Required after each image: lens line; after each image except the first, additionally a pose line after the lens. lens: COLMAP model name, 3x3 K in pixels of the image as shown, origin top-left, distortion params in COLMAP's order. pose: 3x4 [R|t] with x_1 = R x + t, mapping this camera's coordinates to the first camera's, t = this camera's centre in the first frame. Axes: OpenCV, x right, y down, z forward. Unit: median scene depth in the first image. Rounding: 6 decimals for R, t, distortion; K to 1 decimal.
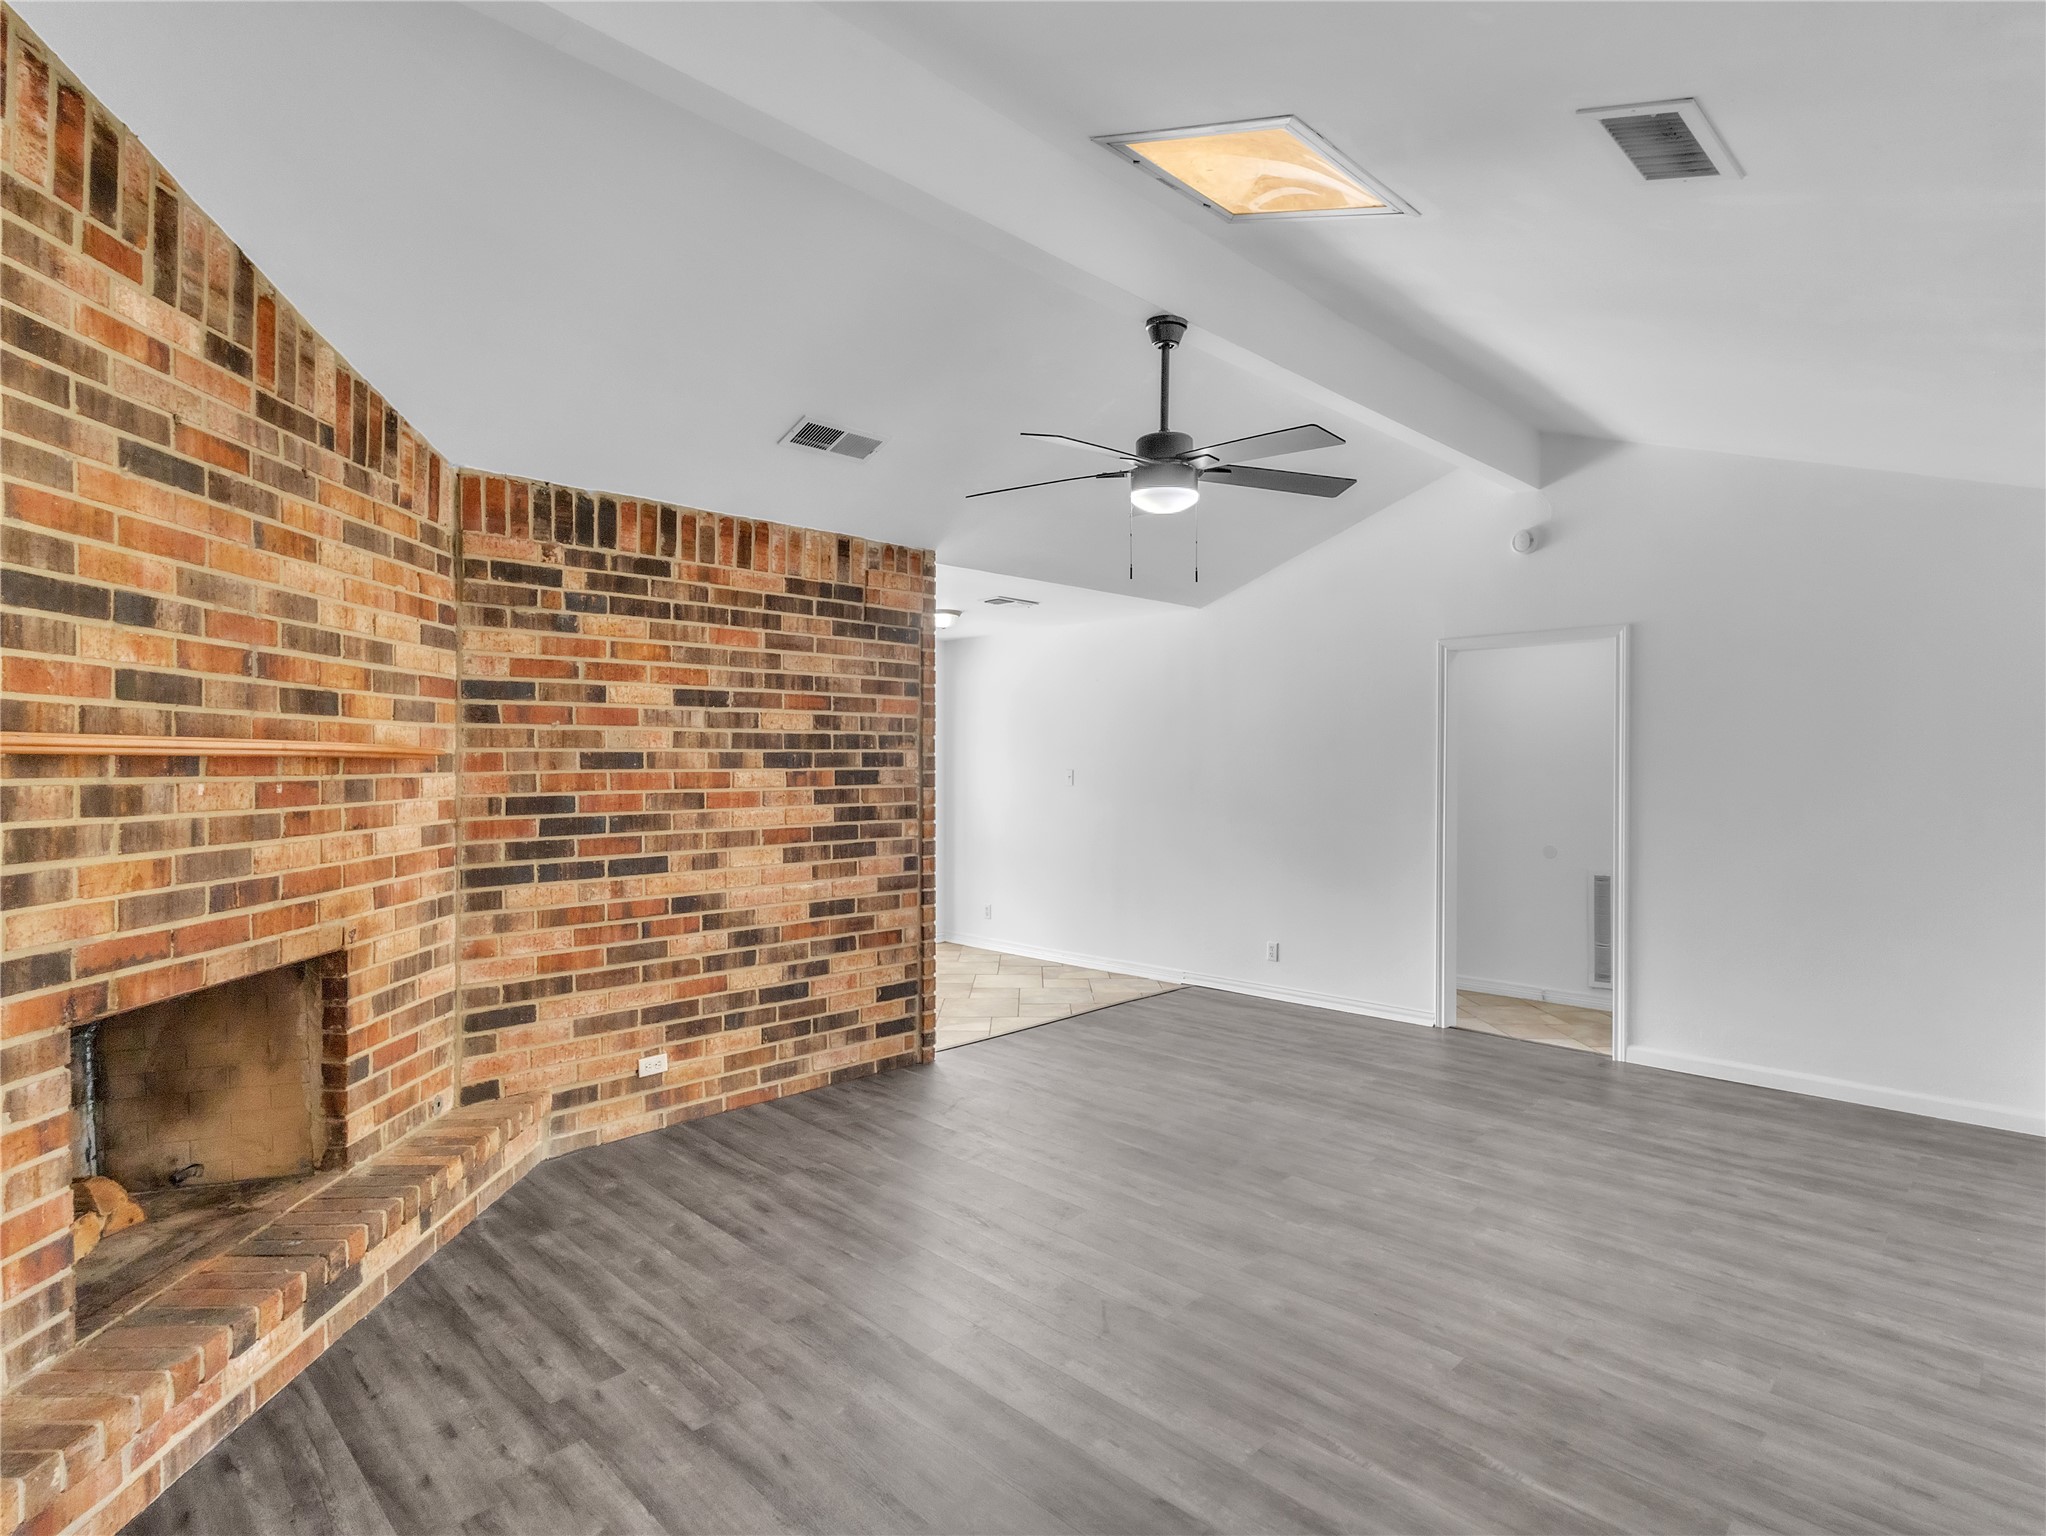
lens RADIAL K [[1059.5, 0, 1020.1], [0, 1059.5, 764.8], [0, 0, 1]] dist [-0.000407, 0.002925]
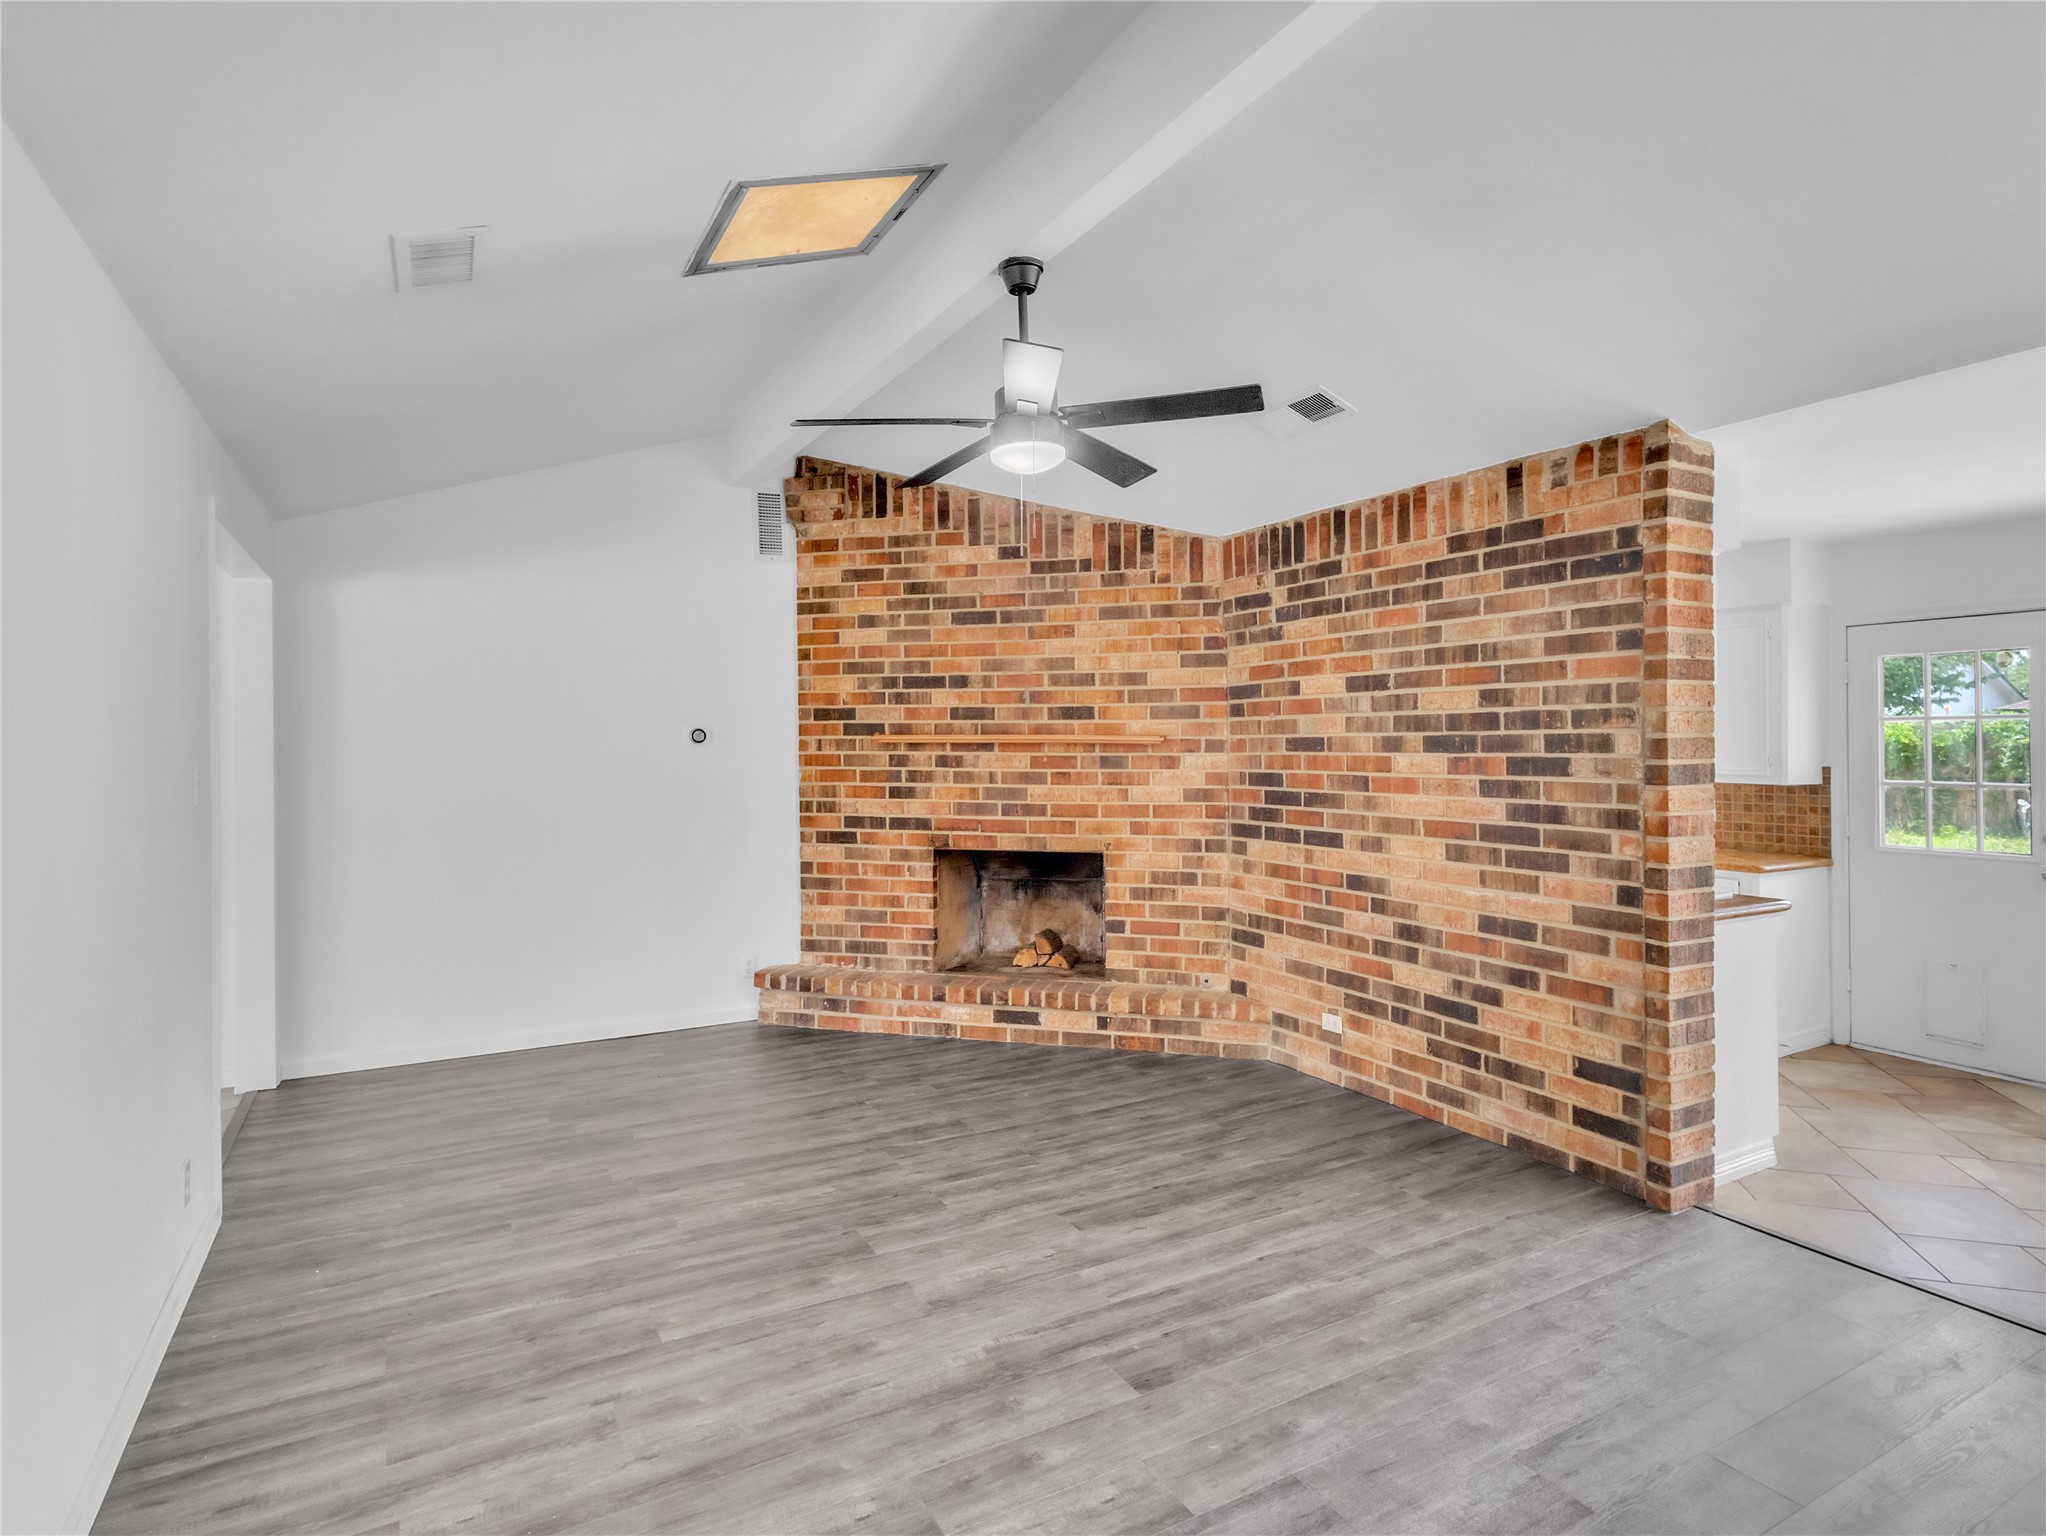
lens RADIAL K [[1077.6, 0, 1028.1], [0, 1077.6, 731.7], [0, 0, 1]] dist [0.002076, 0.001262]
pose [[-0.263028, -0.009546, -0.964741, 0.867096], [-0.001638, 0.999954, -0.009448, -0.006589], [0.964787, -0.000905, -0.263032, 1.057506]]
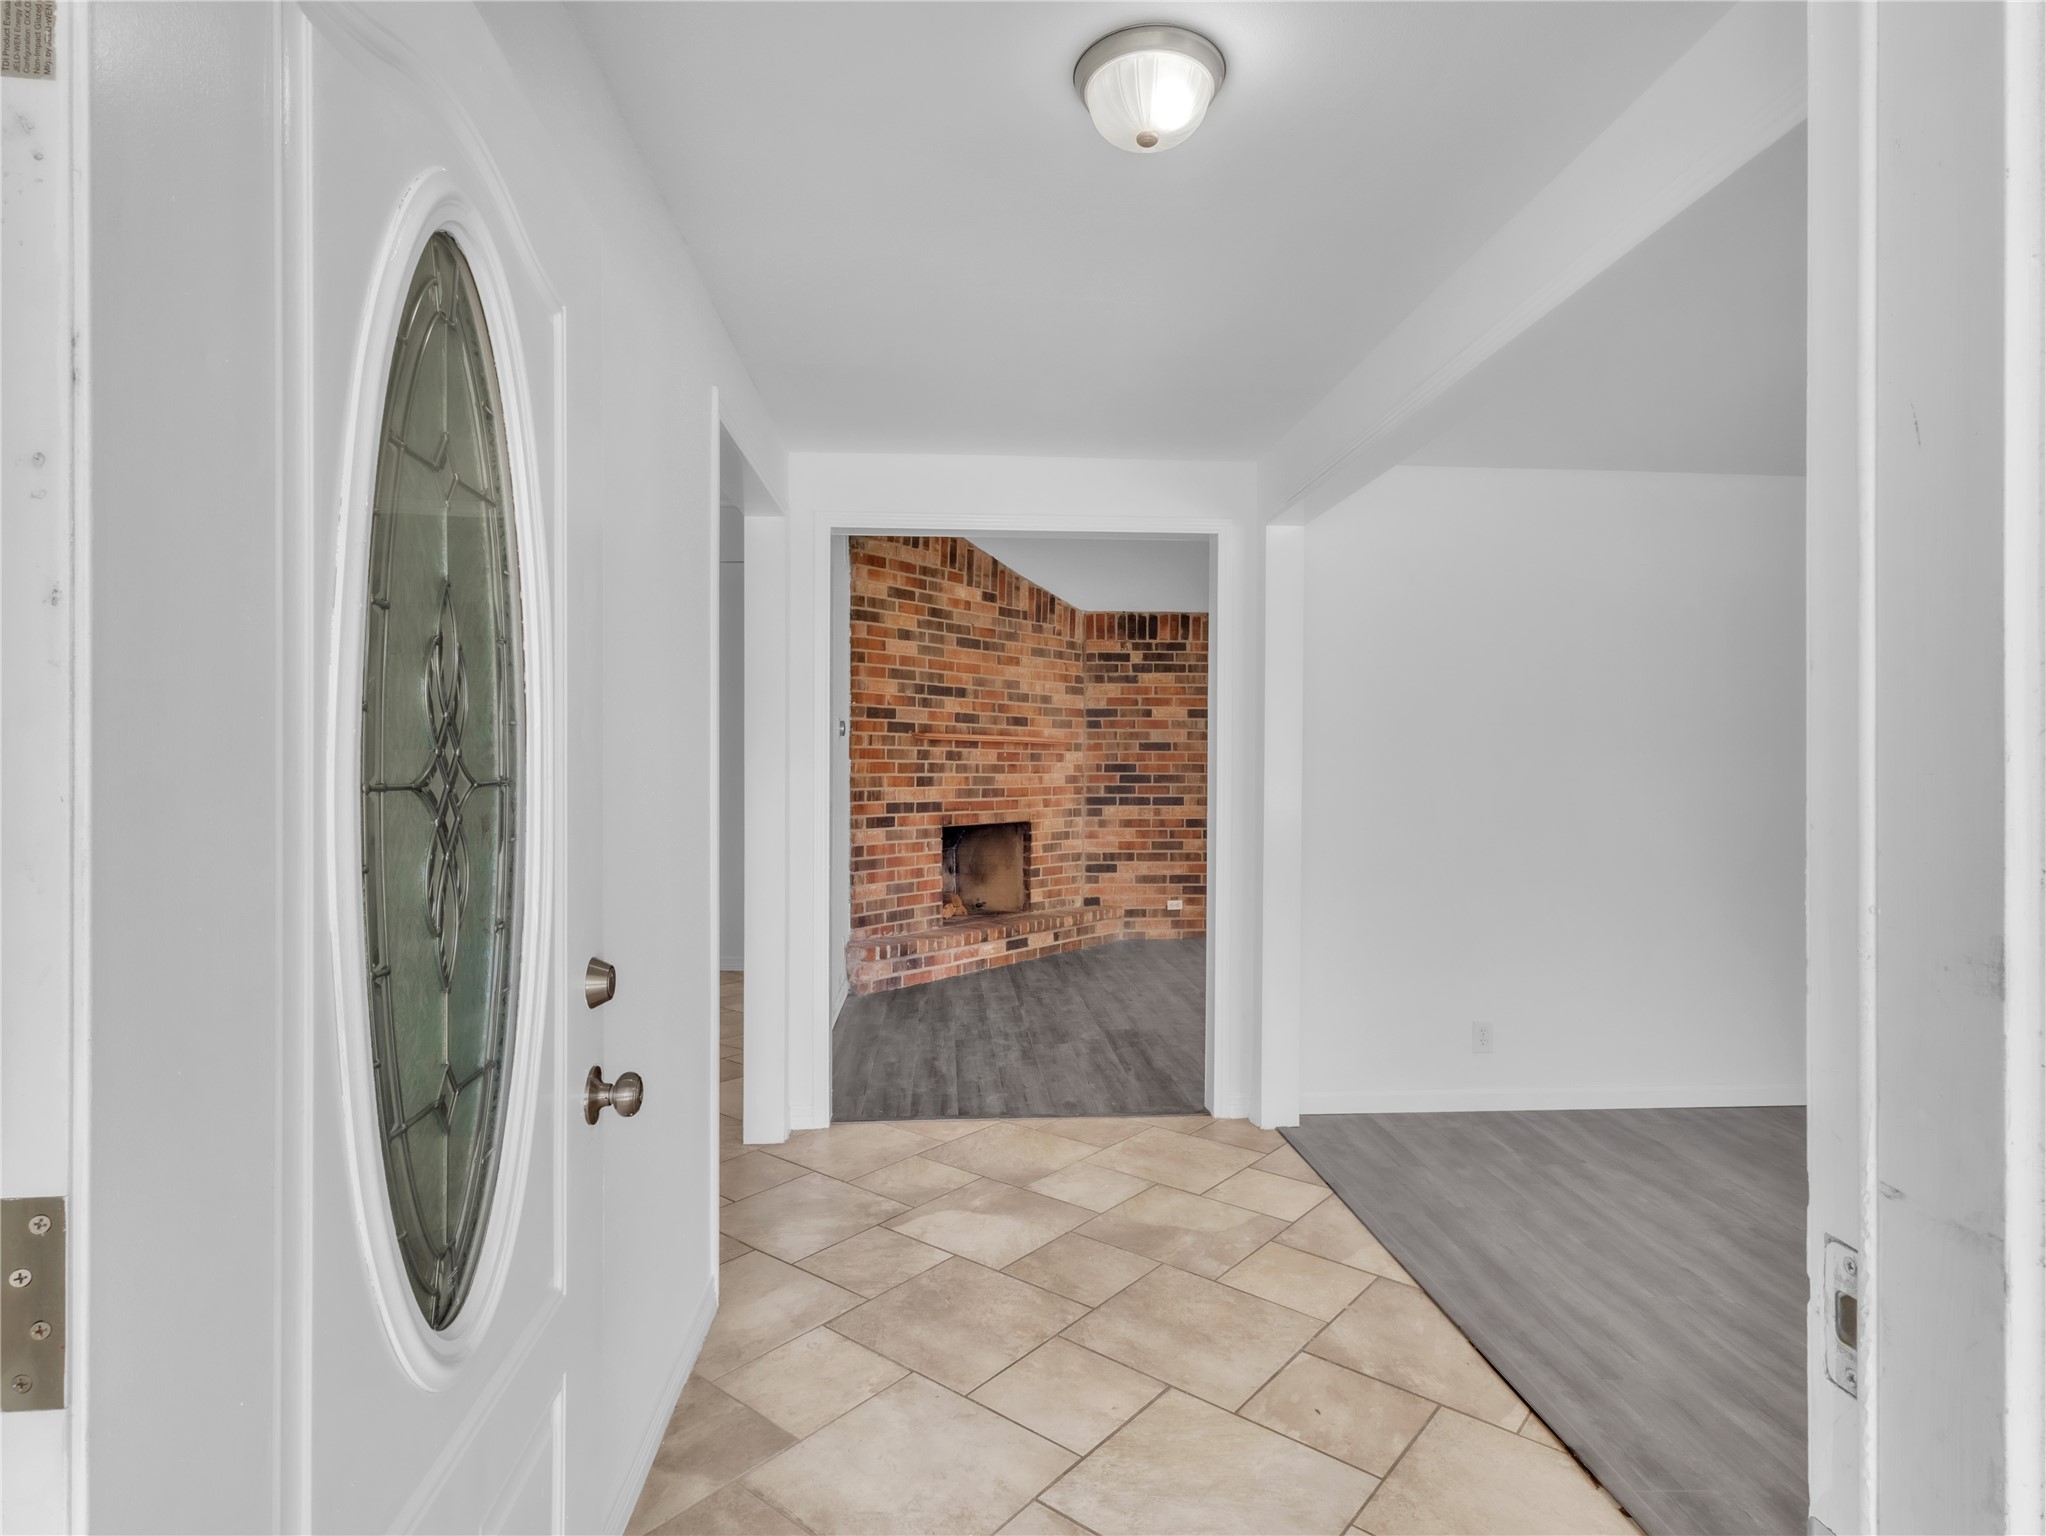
lens RADIAL K [[1059.5, 0, 1020.1], [0, 1059.5, 764.8], [0, 0, 1]] dist [-0.000407, 0.002925]
pose [[0.758388, 0.005324, -0.651782, 0.740876], [-0.008530, 0.999962, -0.001757, 0.036910], [0.651748, 0.006892, 0.758405, -0.689151]]
